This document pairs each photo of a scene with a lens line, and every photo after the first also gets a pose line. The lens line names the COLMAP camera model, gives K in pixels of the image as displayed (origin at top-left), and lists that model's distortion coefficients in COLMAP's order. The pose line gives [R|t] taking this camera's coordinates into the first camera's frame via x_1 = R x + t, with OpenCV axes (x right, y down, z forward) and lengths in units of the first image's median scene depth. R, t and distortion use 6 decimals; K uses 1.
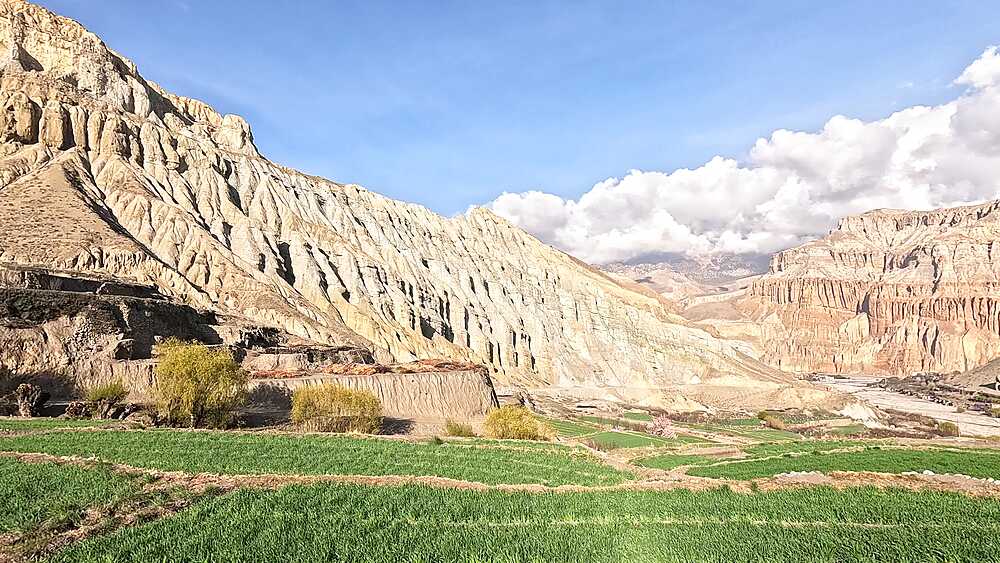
lens RADIAL K [[524.0, 0, 500.0], [0, 524.0, 281.5], [0, 0, 1]] dist [0.000838, 0.000497]
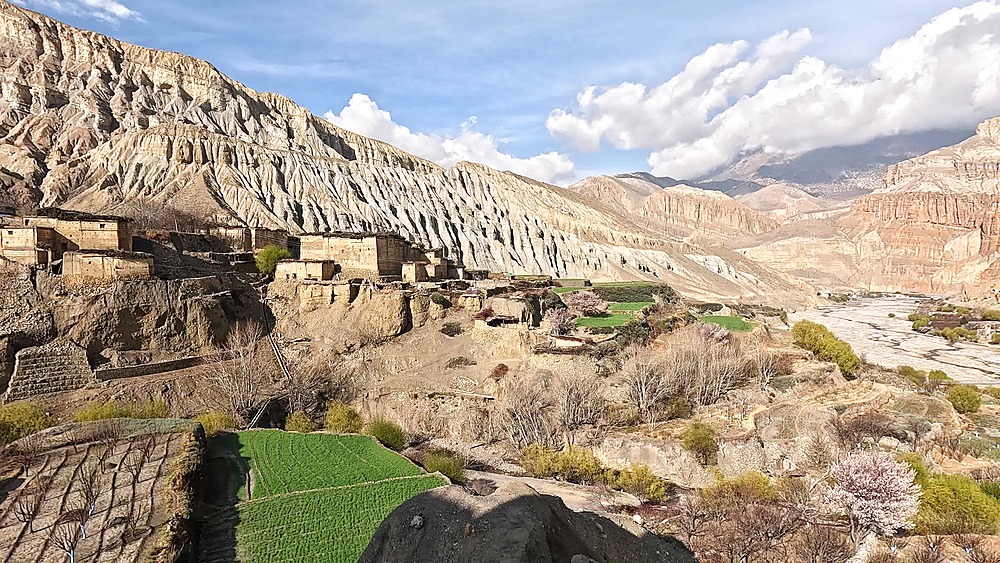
lens RADIAL K [[524.0, 0, 500.0], [0, 524.0, 281.5], [0, 0, 1]] dist [0.000838, 0.000497]
pose [[0.974275, 0.013721, -0.224944, 0.756400], [0.021035, 0.988250, 0.151390, -0.063176], [0.224378, -0.152228, 0.962539, -0.782195]]
